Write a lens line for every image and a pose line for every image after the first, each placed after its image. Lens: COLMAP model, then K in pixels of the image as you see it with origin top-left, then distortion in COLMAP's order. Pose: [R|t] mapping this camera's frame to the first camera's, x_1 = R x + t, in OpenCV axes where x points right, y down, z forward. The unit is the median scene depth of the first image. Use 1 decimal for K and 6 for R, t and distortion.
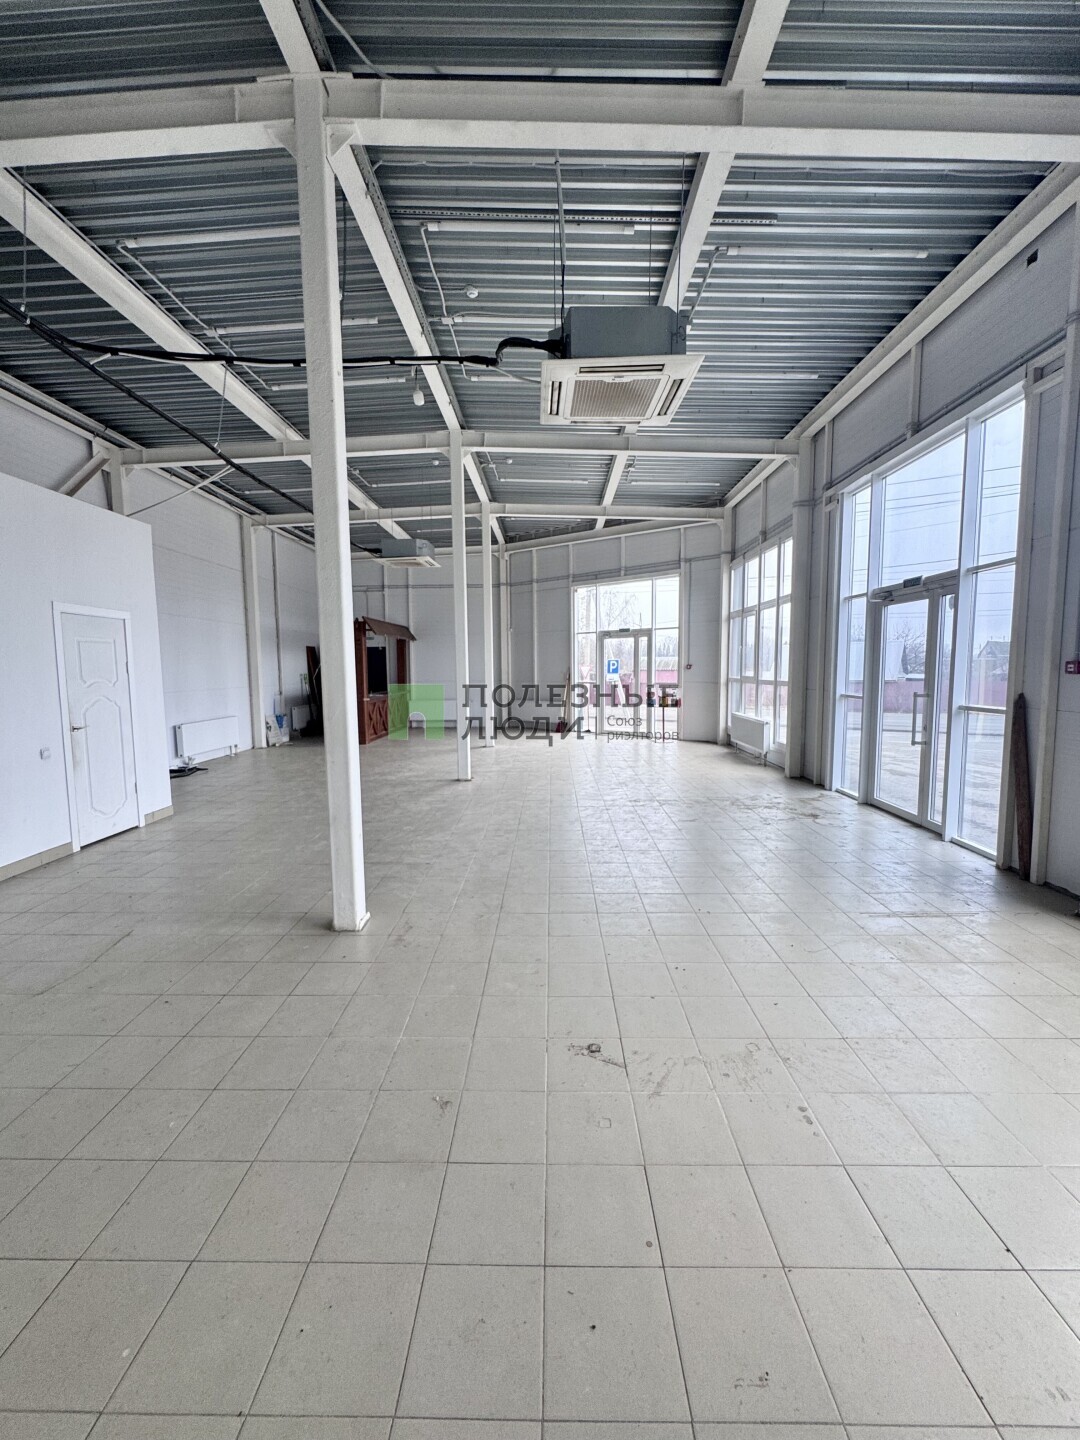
lens RADIAL K [[577.7, 0, 540.0], [0, 577.7, 720.0], [0, 0, 1]] dist [-0.001541, 0.000048]
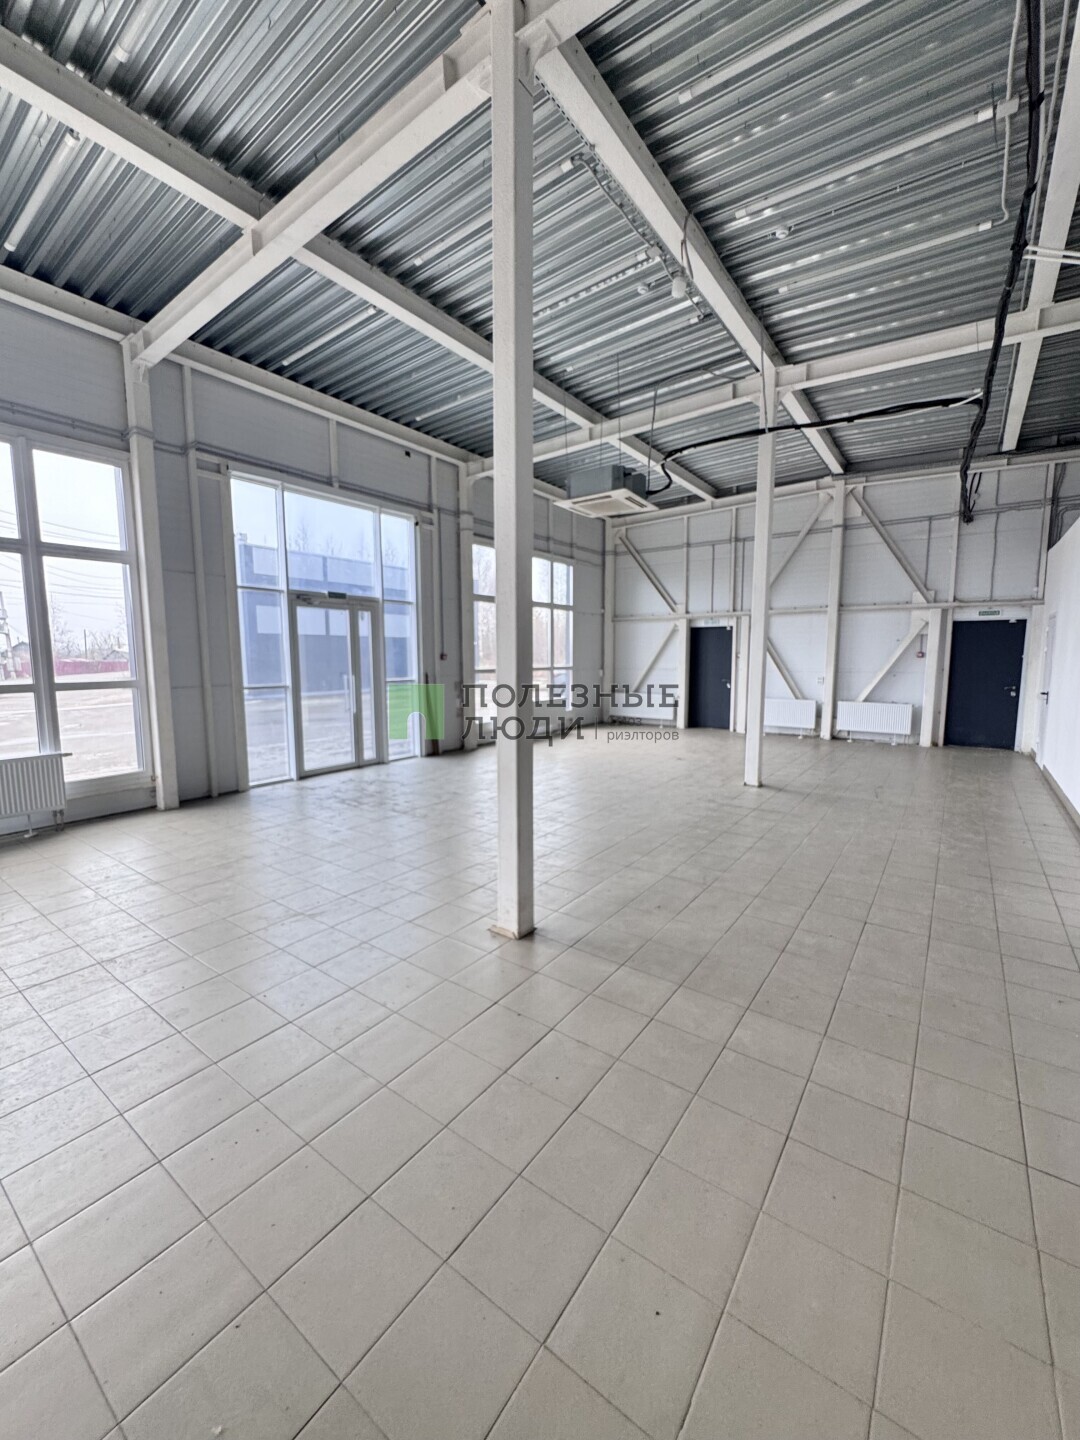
lens RADIAL K [[577.7, 0, 540.0], [0, 577.7, 720.0], [0, 0, 1]] dist [-0.001541, 0.000048]
pose [[-0.818384, -0.052797, 0.572241, -0.563256], [0.064567, 0.981018, 0.182851, -0.176095], [-0.571033, 0.186590, -0.799441, 1.953891]]
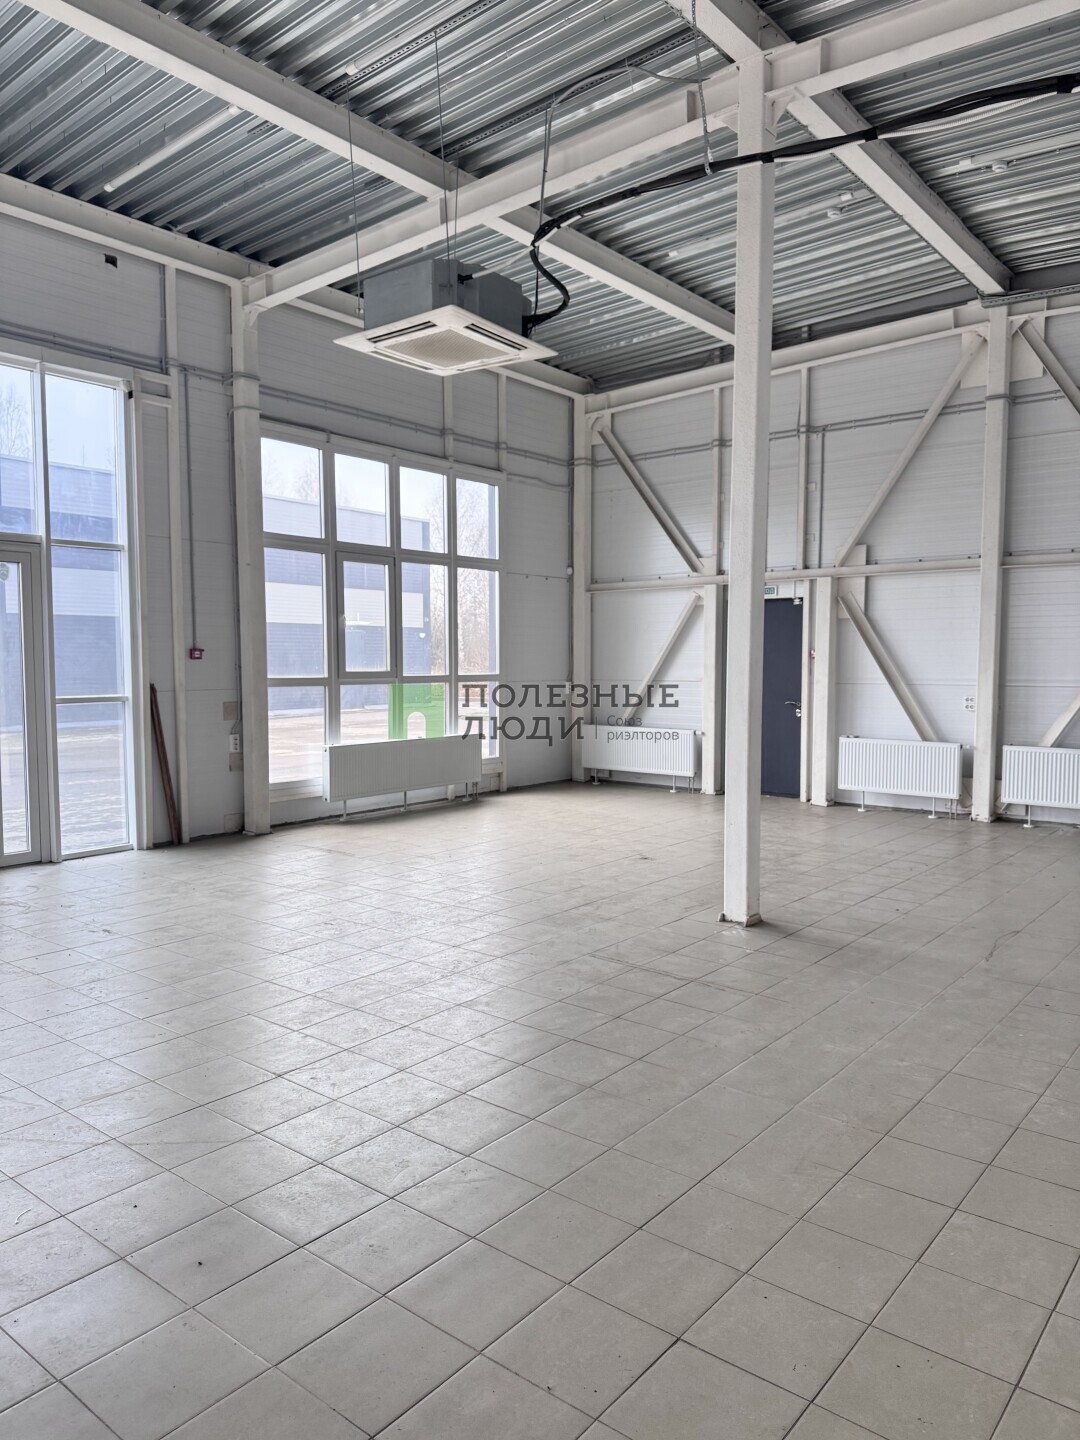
lens RADIAL K [[1005.5, 0, 542.6], [0, 1005.5, 726.9], [0, 0, 1]] dist [0.121324, -0.192648]
pose [[-0.787585, -0.032445, 0.615351, -0.713738], [0.065753, 0.988486, 0.136275, -0.131870], [-0.612688, 0.147790, -0.776384, 1.611216]]
